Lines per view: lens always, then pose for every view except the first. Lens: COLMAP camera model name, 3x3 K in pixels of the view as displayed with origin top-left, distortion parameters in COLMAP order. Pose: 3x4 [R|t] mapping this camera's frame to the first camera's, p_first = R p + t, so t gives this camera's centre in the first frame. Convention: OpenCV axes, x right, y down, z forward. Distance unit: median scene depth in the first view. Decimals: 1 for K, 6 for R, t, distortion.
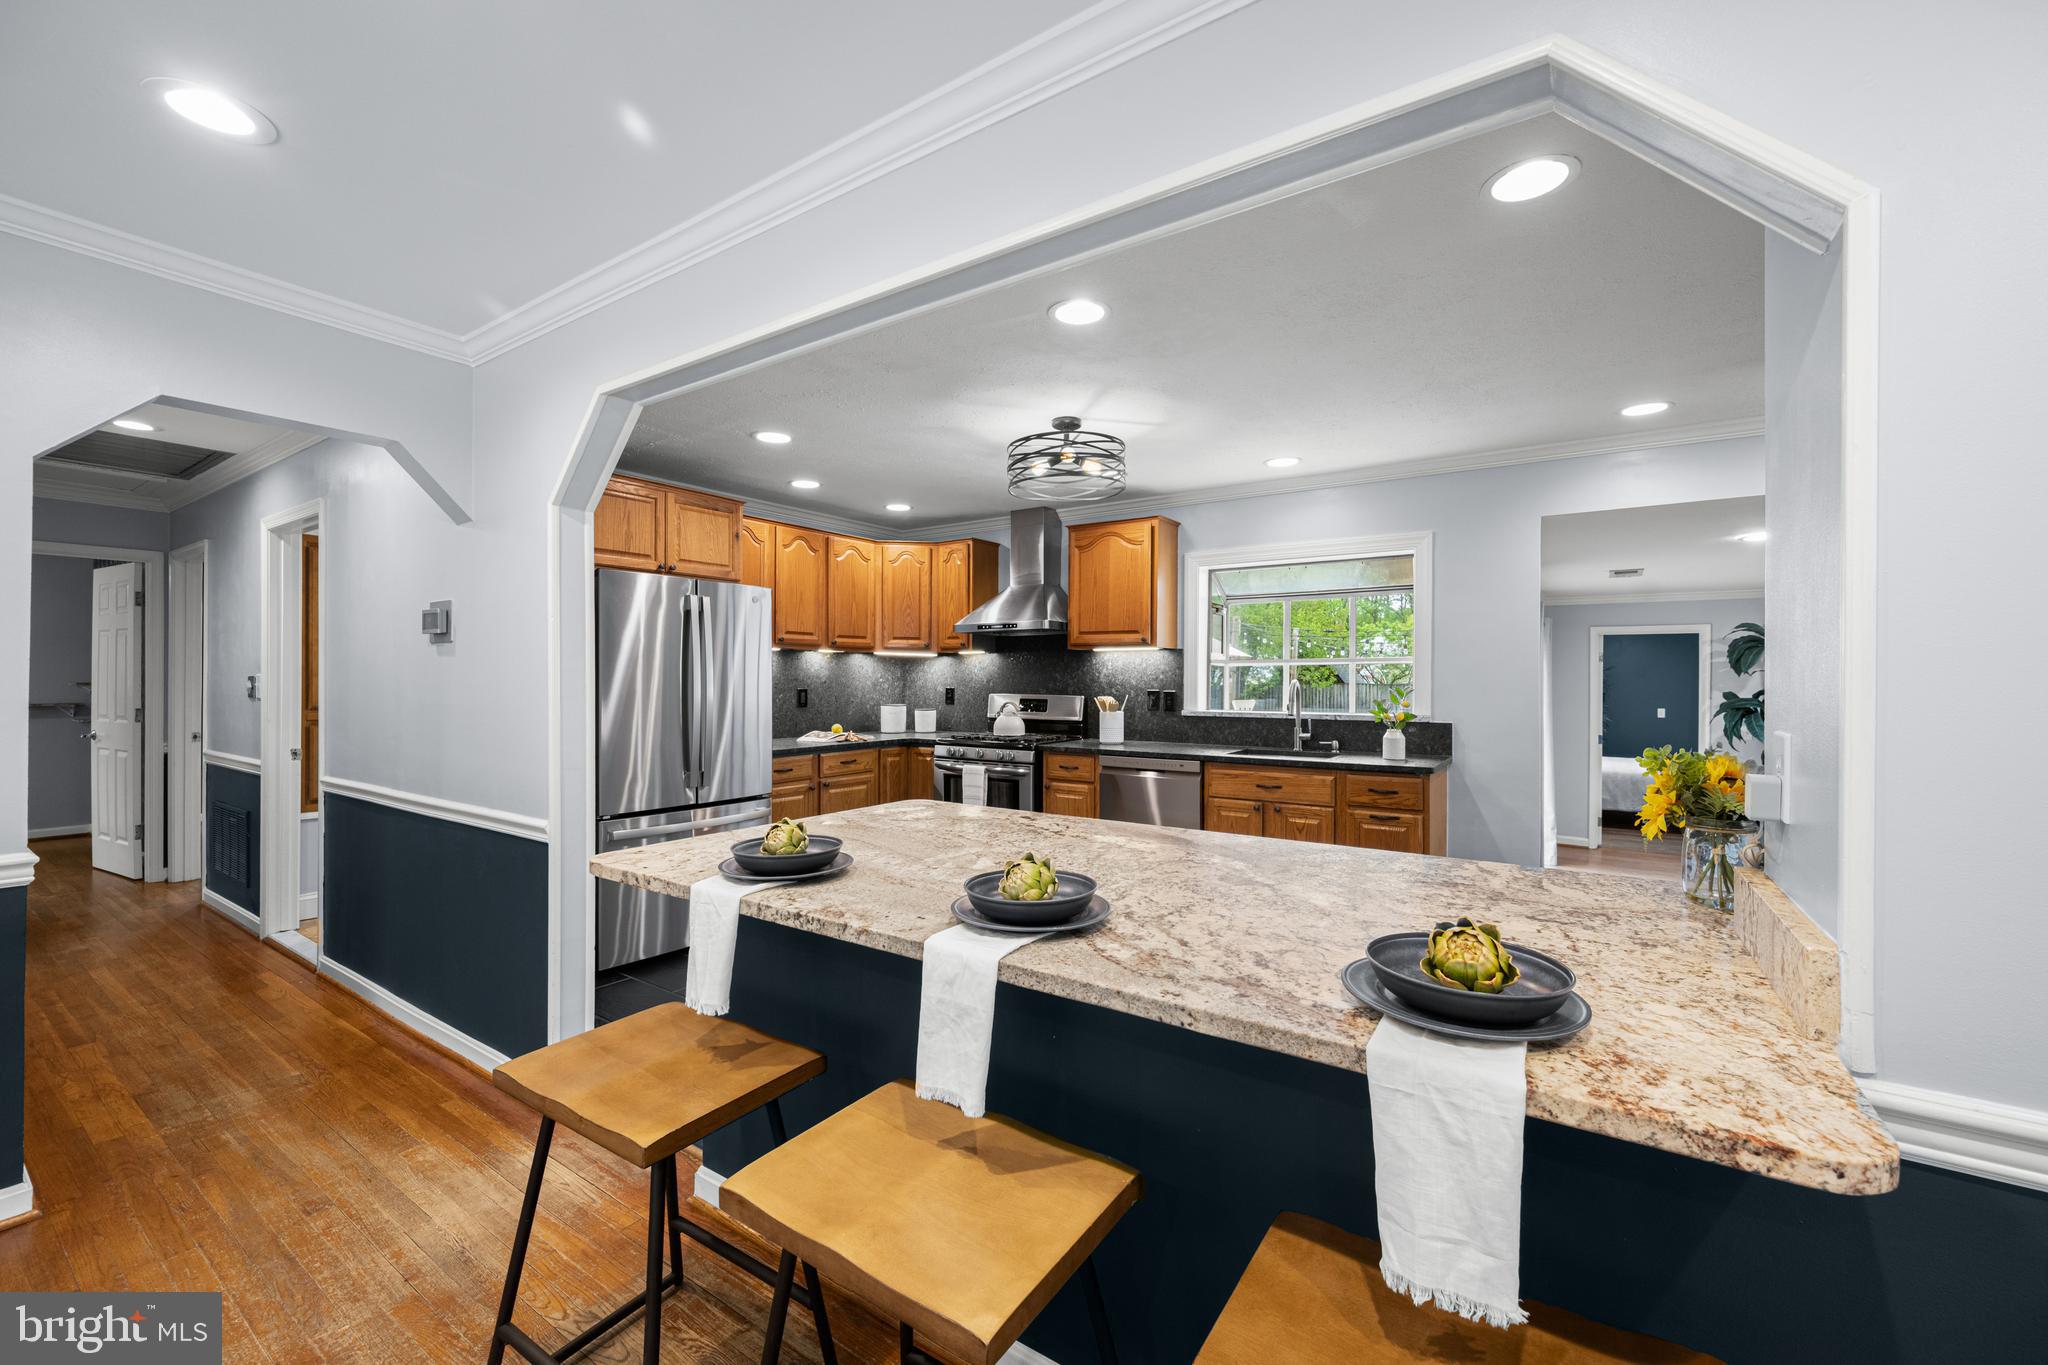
lens RADIAL K [[821.9, 0, 1030.1], [0, 821.9, 677.6], [0, 0, 1]] dist [0.002013, 0.000109]
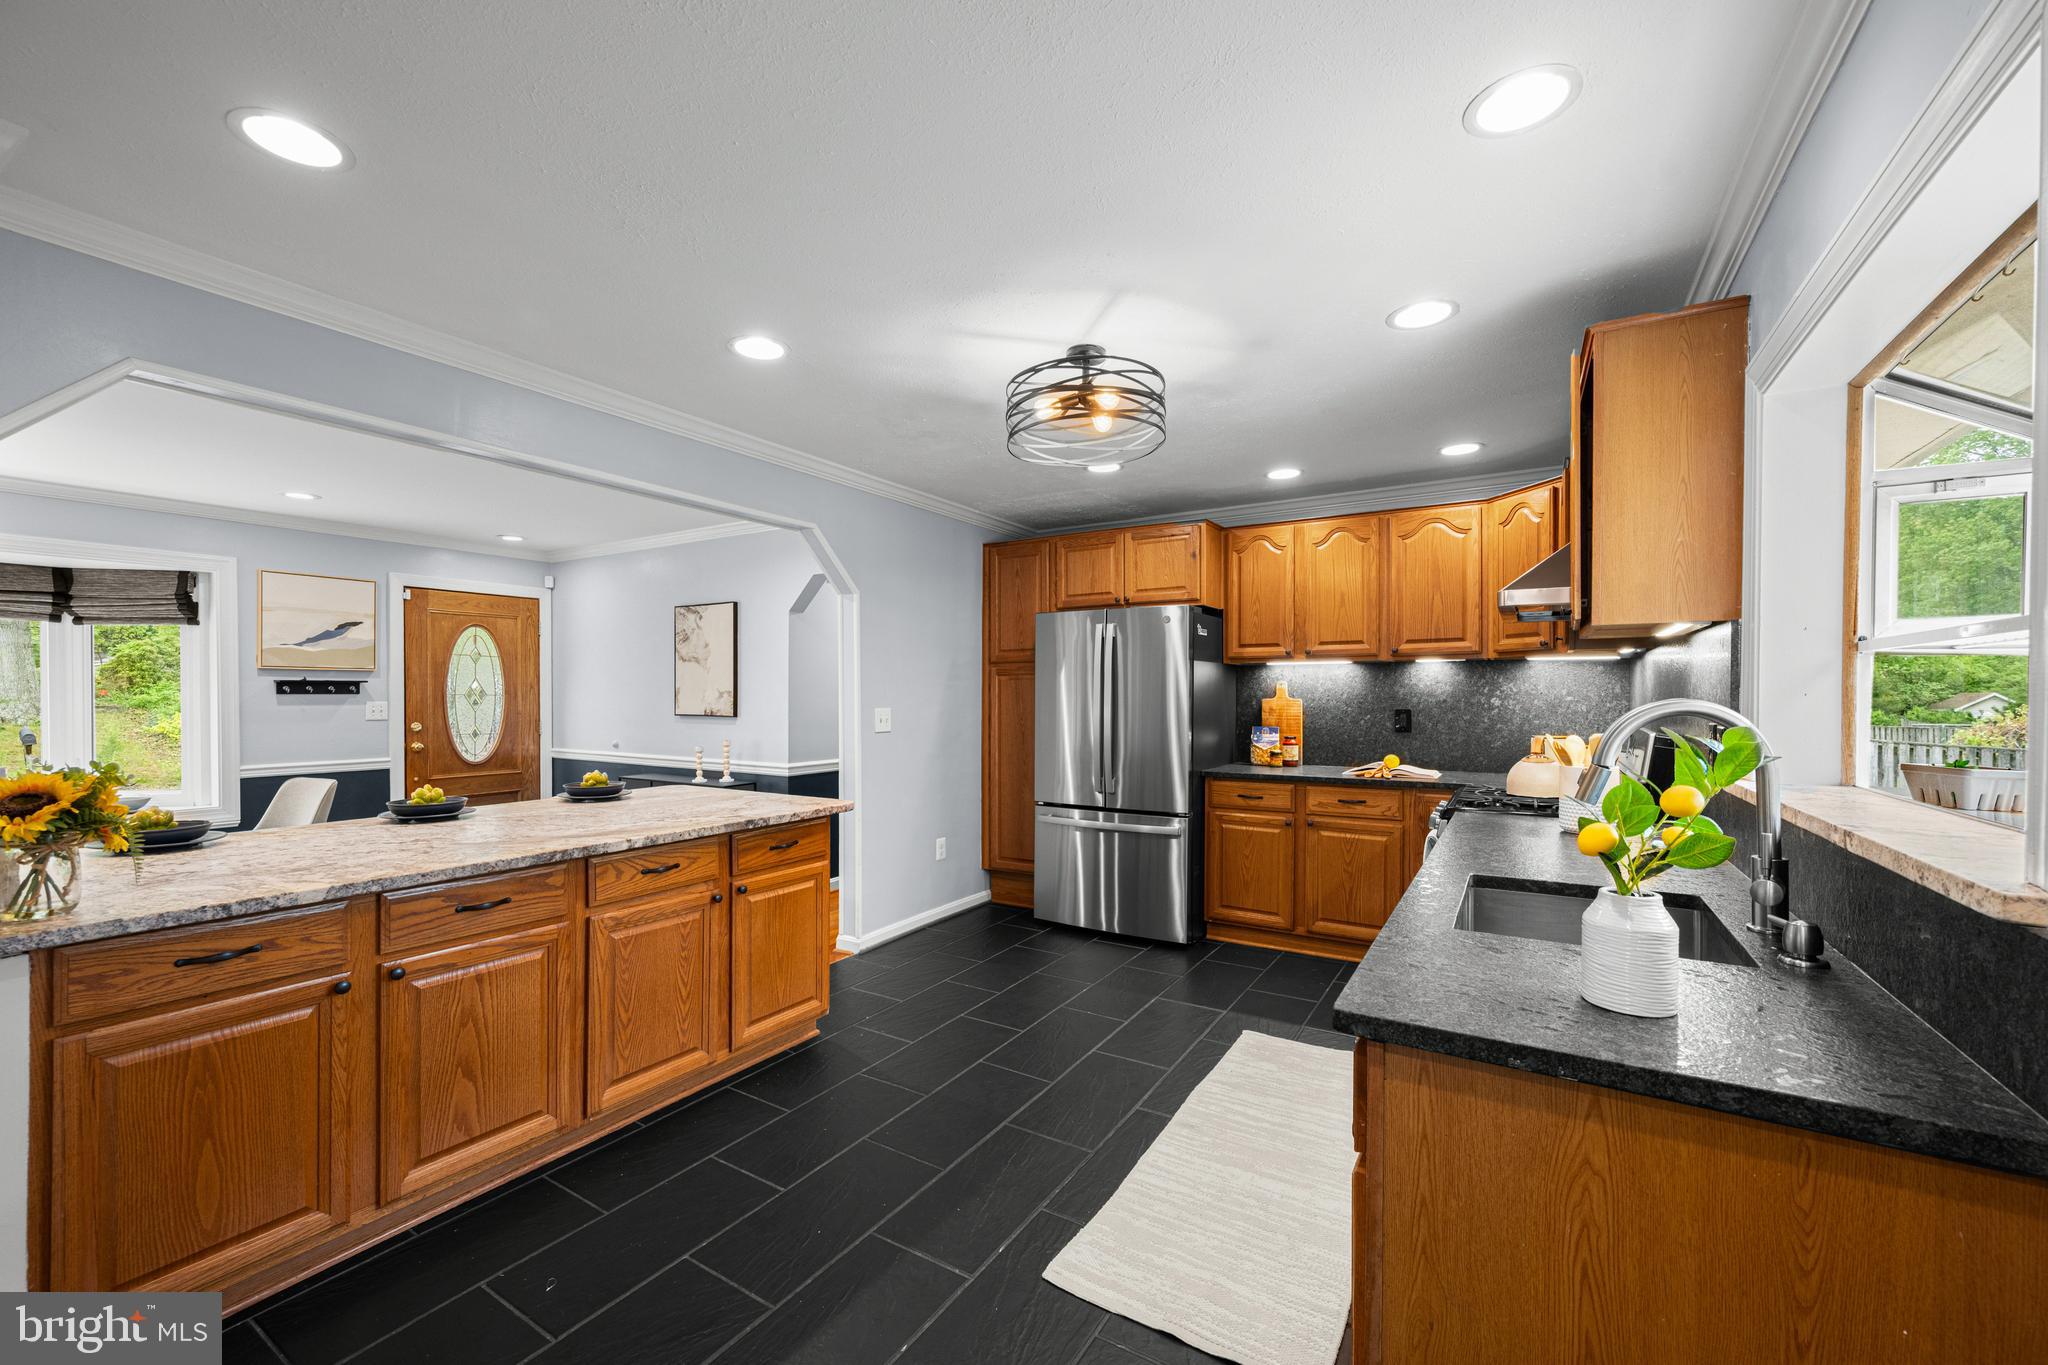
lens RADIAL K [[828.6, 0, 1025.8], [0, 828.6, 696.3], [0, 0, 1]] dist [0.000130, -0.000075]
pose [[0.042929, 0.002833, -0.999074, 0.594528], [0.003396, 0.999990, 0.002982, -0.002943], [0.999072, -0.003521, 0.042919, 0.686207]]
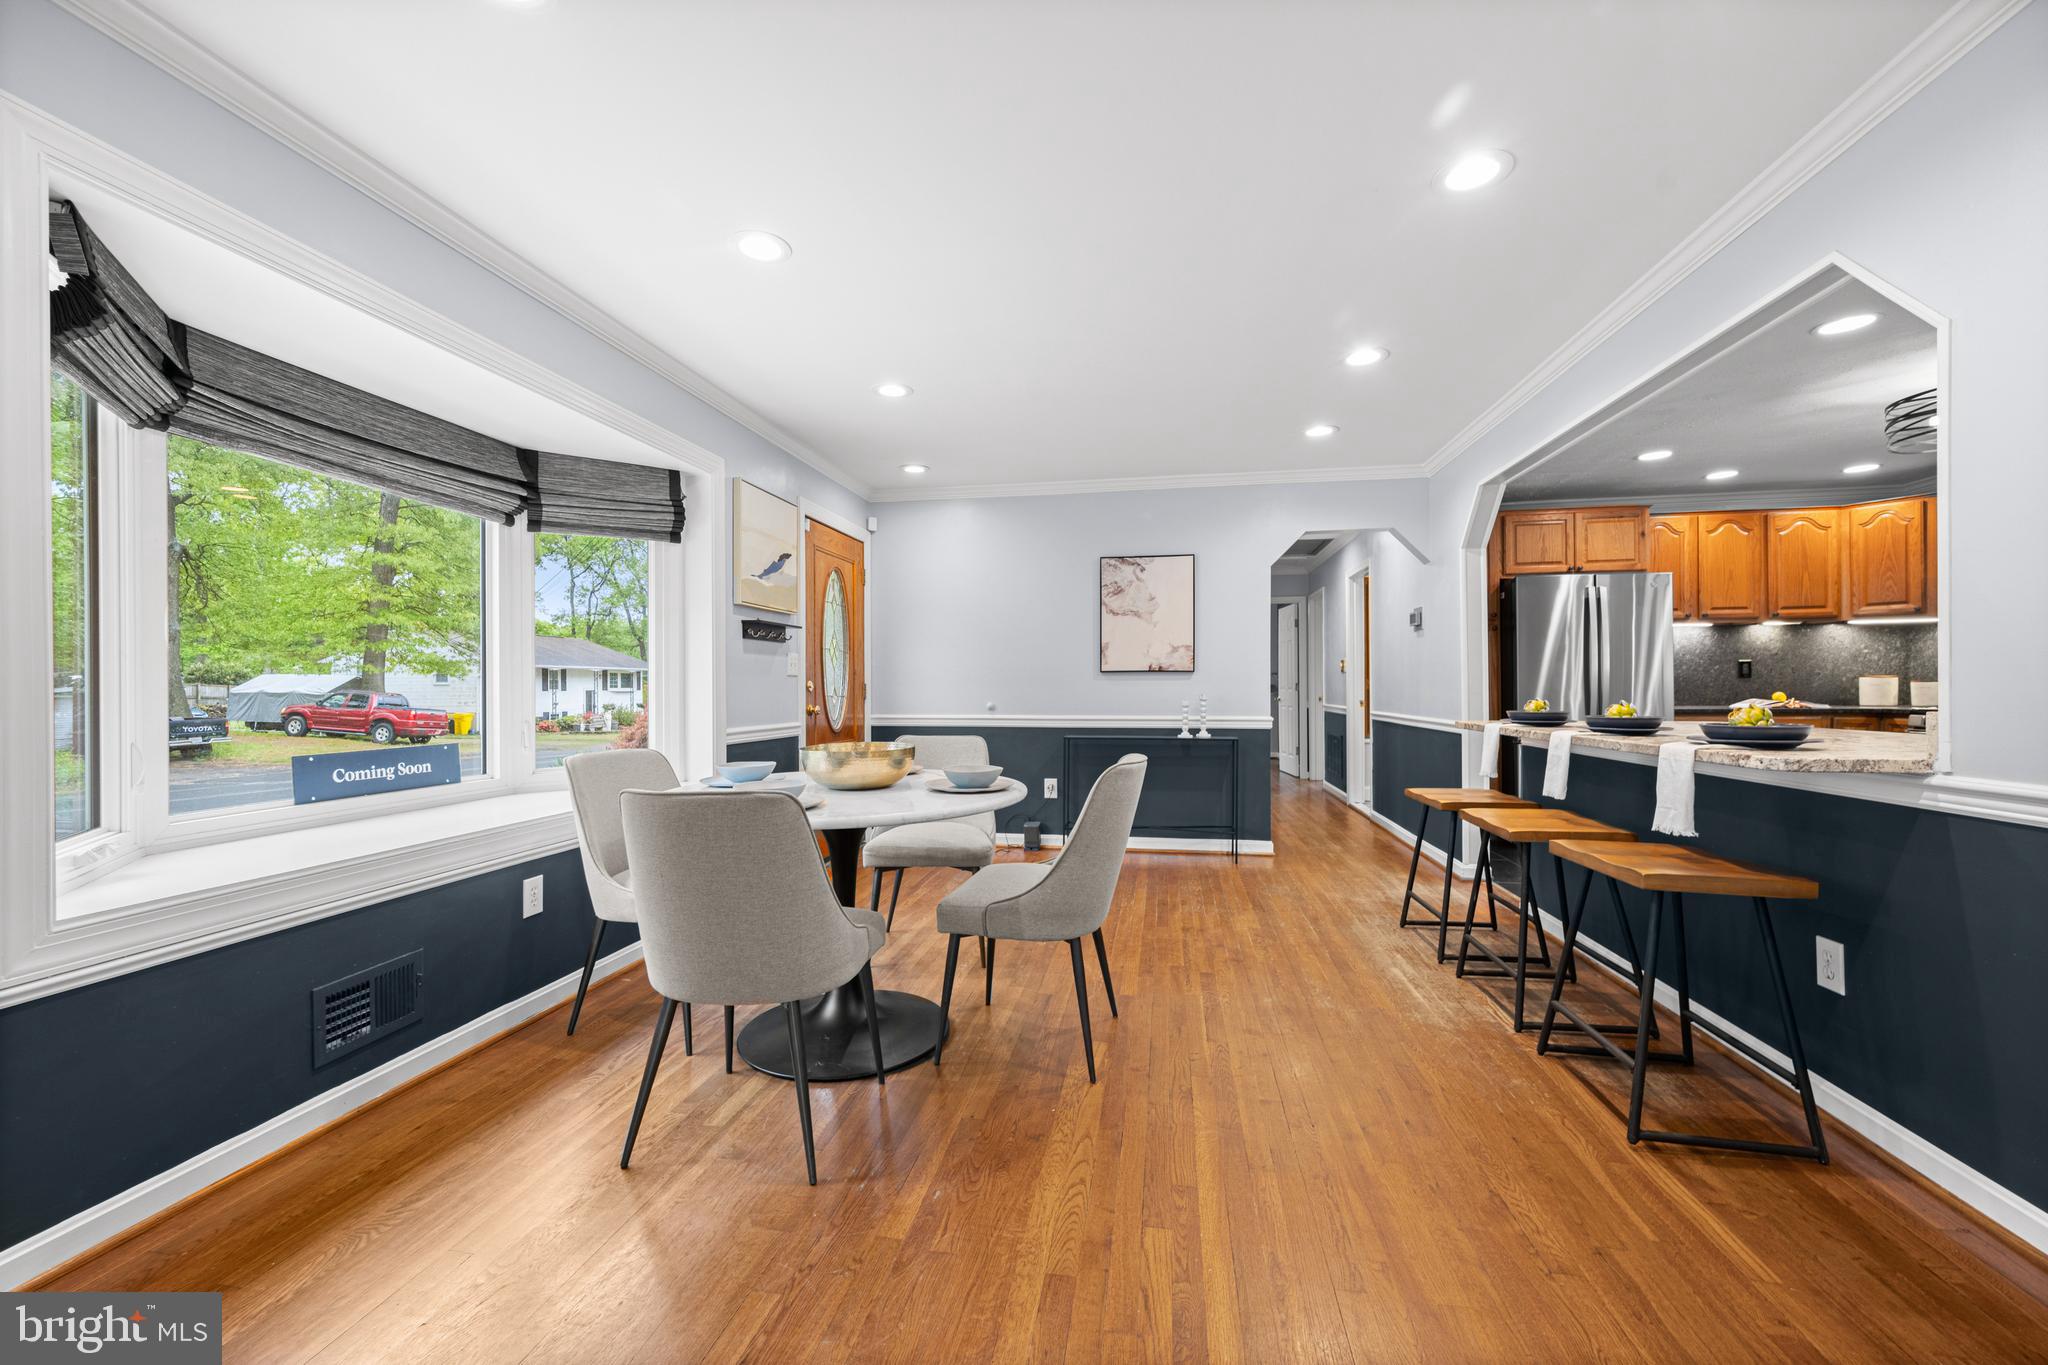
lens RADIAL K [[811.3, 0, 1020.0], [0, 811.3, 687.5], [0, 0, 1]] dist [-0.000180, 0.000112]
pose [[0.408675, -0.003874, -0.912672, 0.344072], [0.008489, 0.999964, -0.000443, 0.047530], [0.912640, -0.007566, 0.408693, -0.329779]]
